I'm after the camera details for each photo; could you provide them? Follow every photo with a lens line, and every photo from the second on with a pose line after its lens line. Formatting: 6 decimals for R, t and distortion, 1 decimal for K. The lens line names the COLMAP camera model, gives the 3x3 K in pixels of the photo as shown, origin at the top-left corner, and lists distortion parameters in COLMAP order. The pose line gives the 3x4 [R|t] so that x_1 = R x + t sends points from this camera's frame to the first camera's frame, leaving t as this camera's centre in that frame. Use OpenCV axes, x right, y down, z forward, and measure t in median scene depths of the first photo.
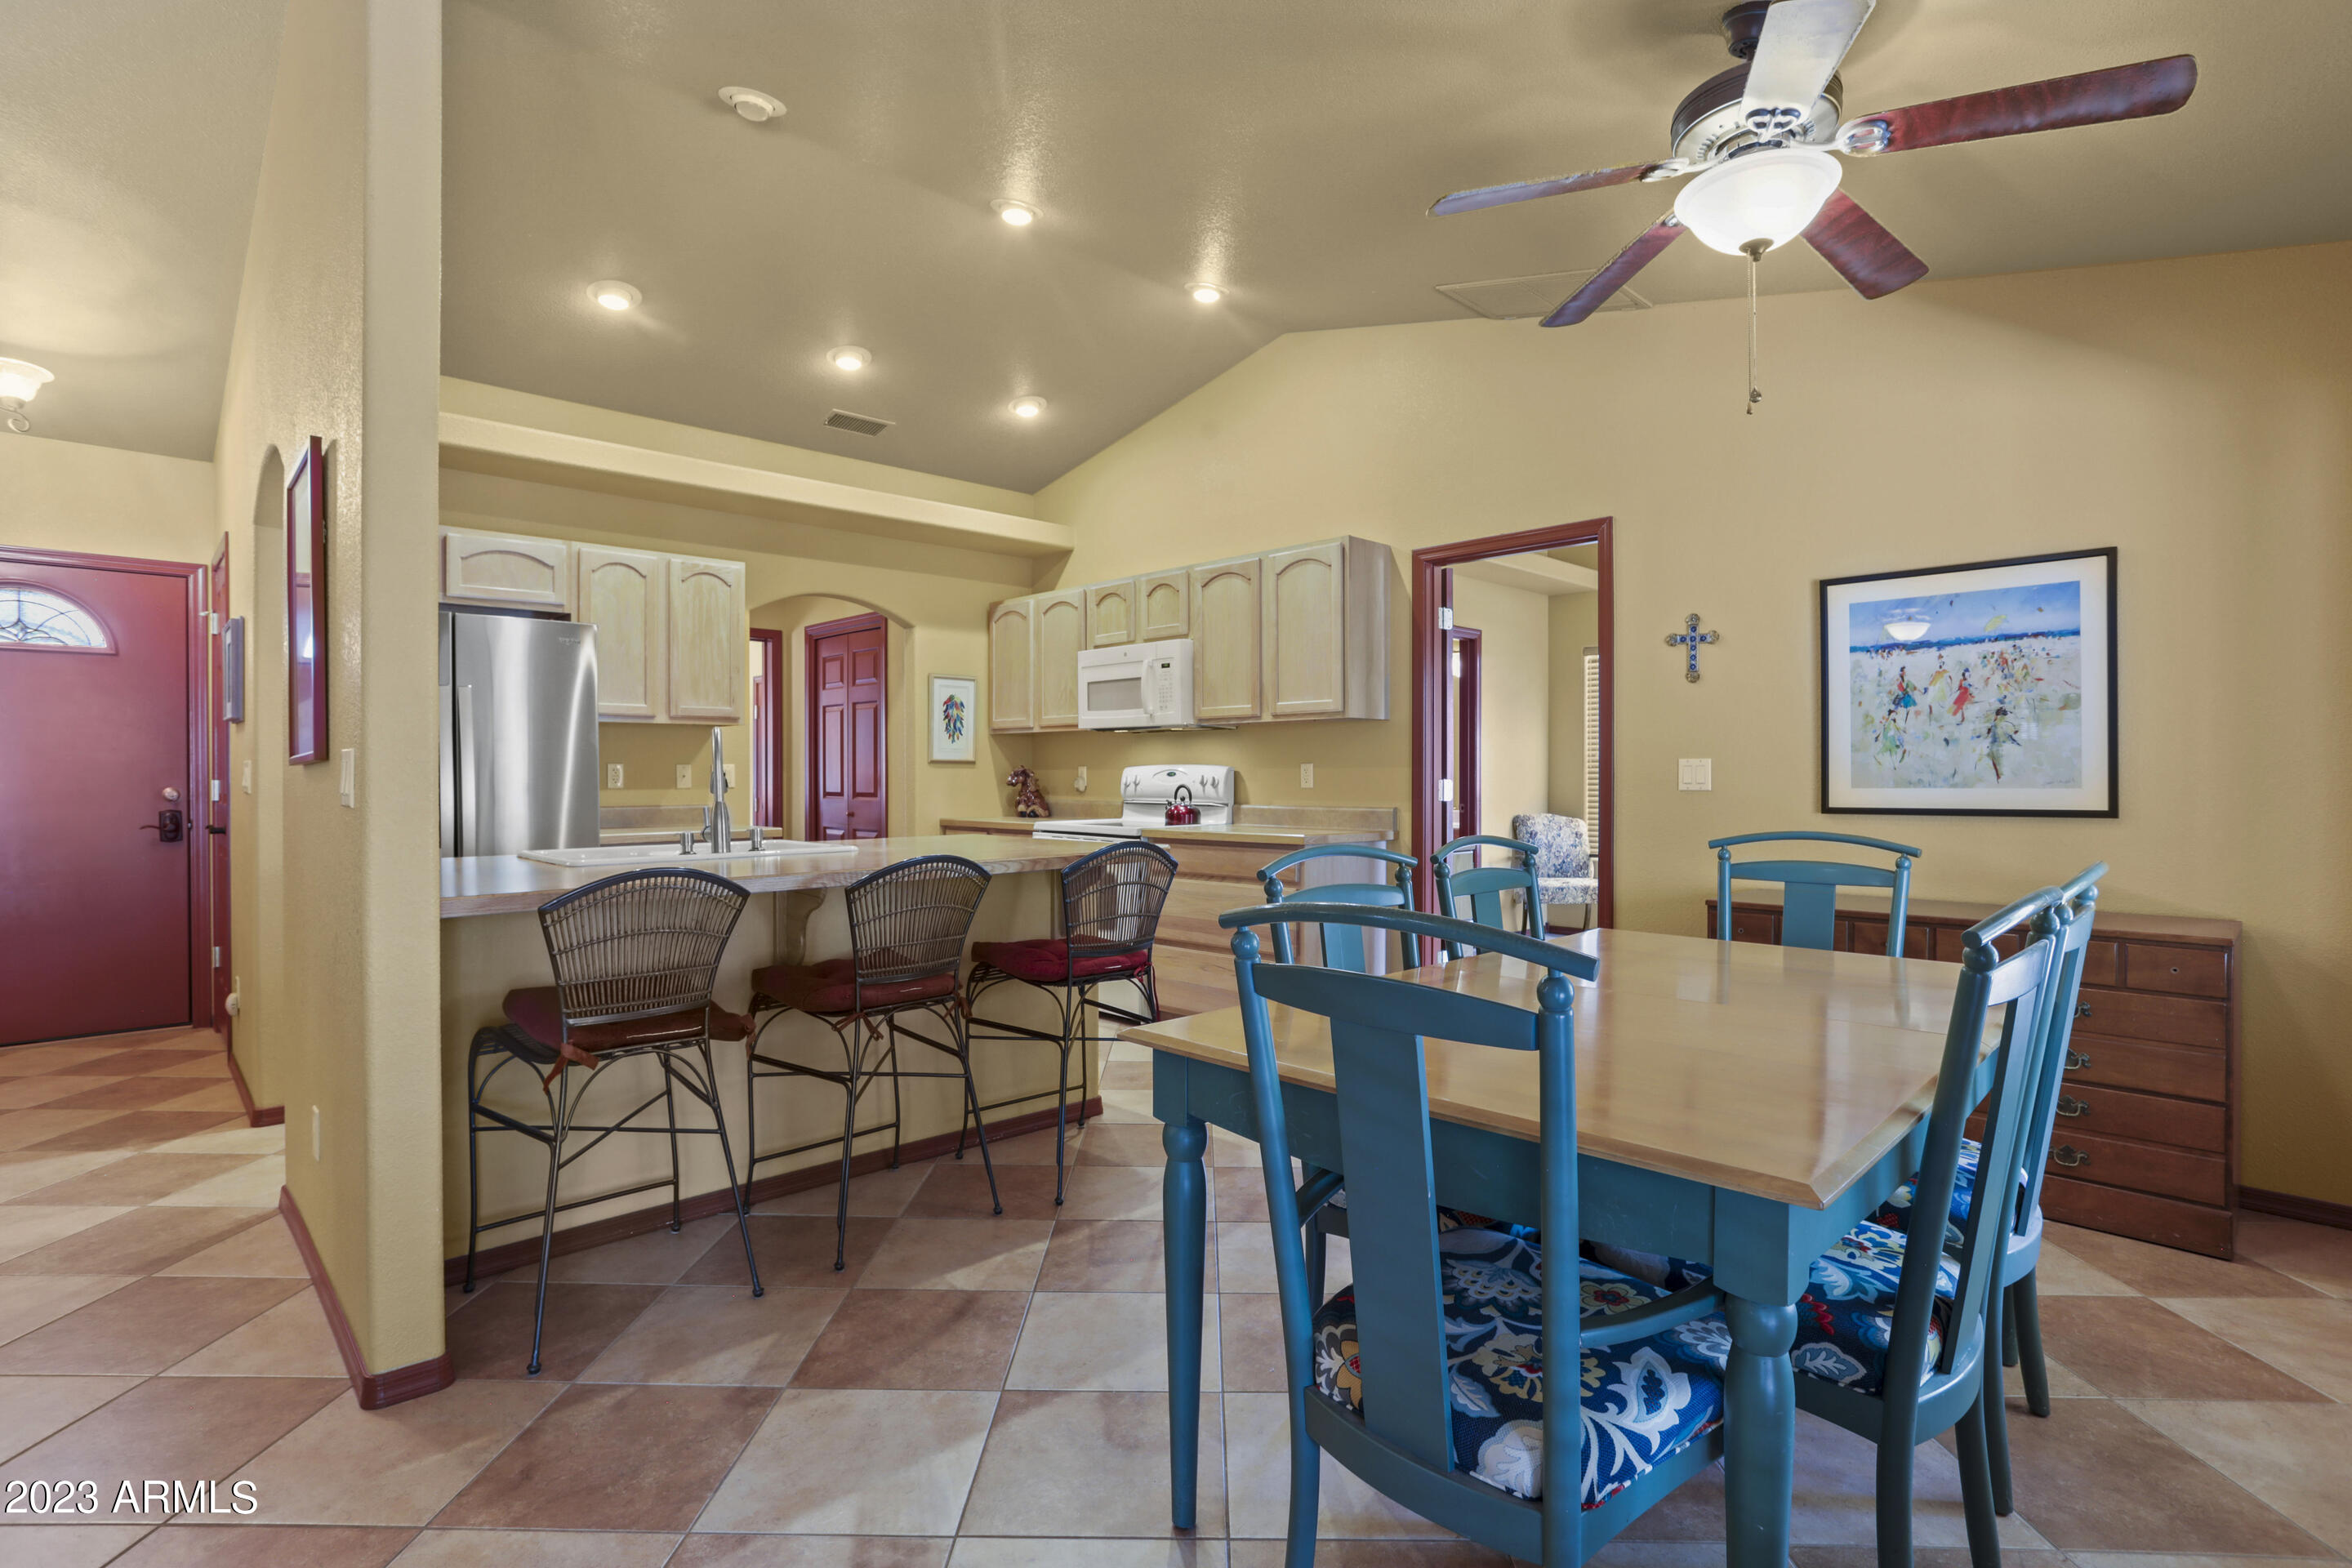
lens RADIAL K [[1145.5, 0, 1166.5], [0, 1145.5, 771.5], [0, 0, 1]] dist [-0.047732, 0.025573]
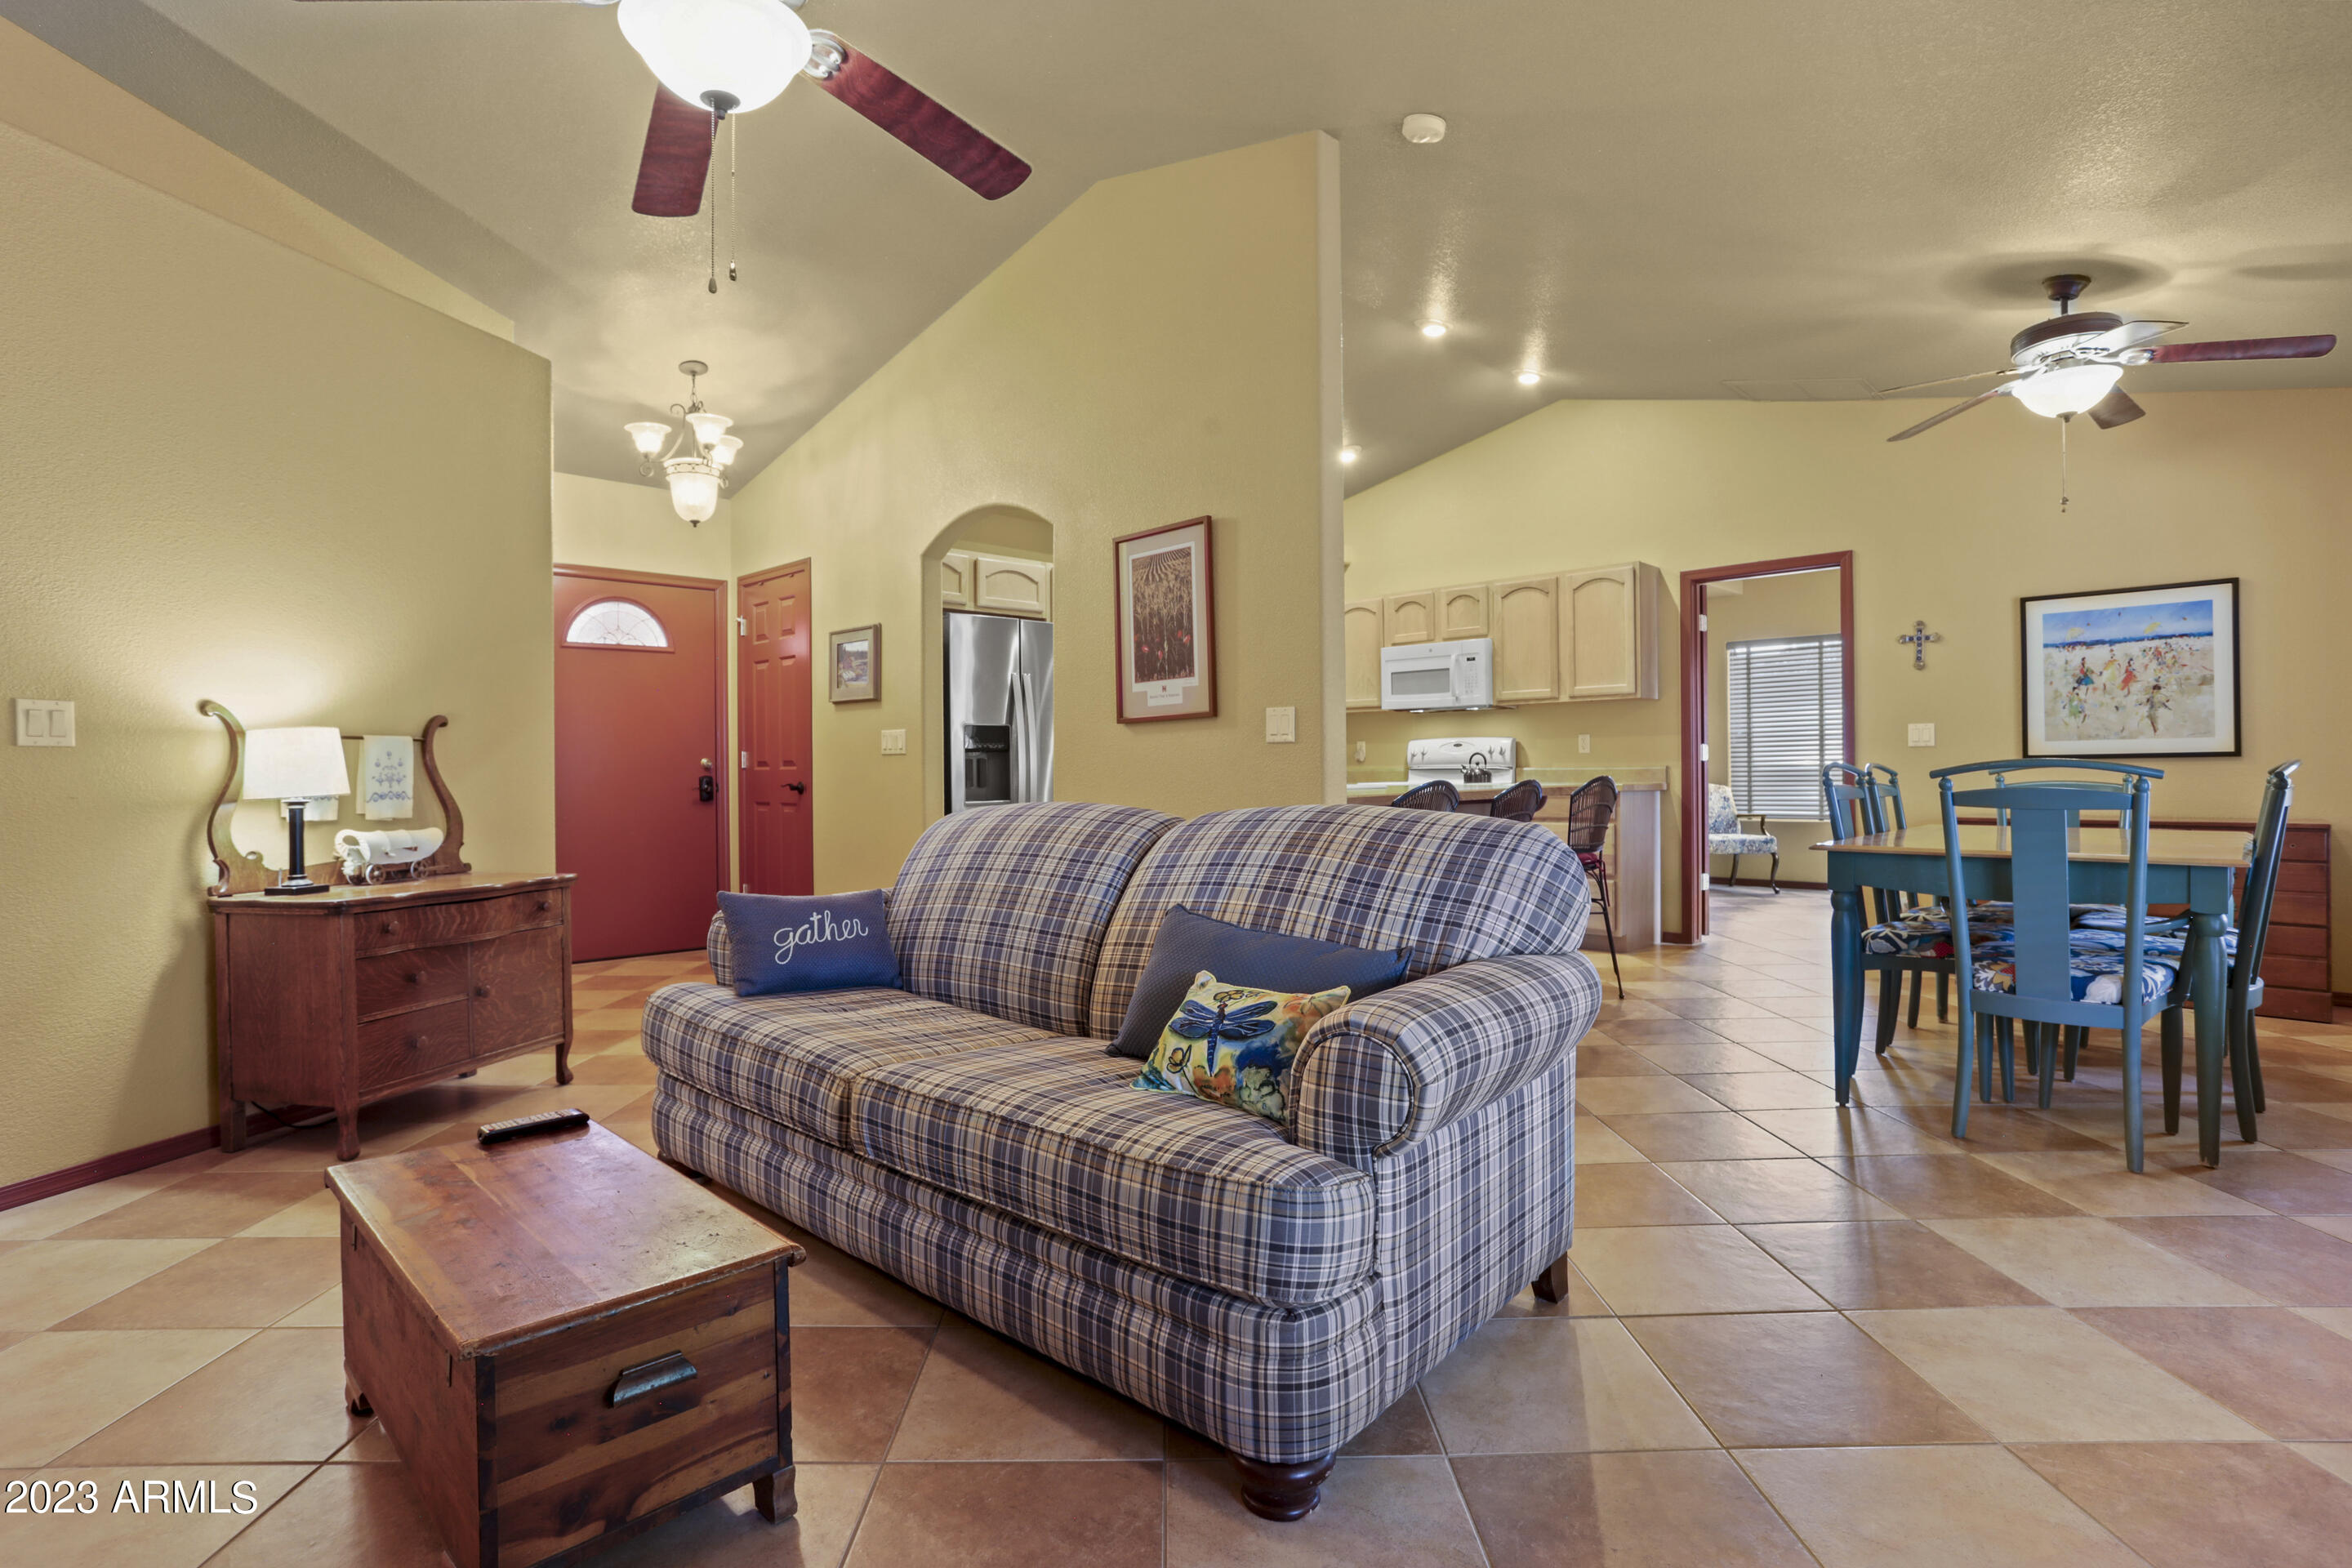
lens RADIAL K [[1181.0, 0, 1171.2], [0, 1181.0, 764.2], [0, 0, 1]] dist [-0.039799, 0.026242]
pose [[0.999348, -0.008051, 0.035204, -0.567808], [0.008170, 0.999961, -0.003226, 0.039590], [-0.035177, 0.003511, 0.999375, -0.453808]]
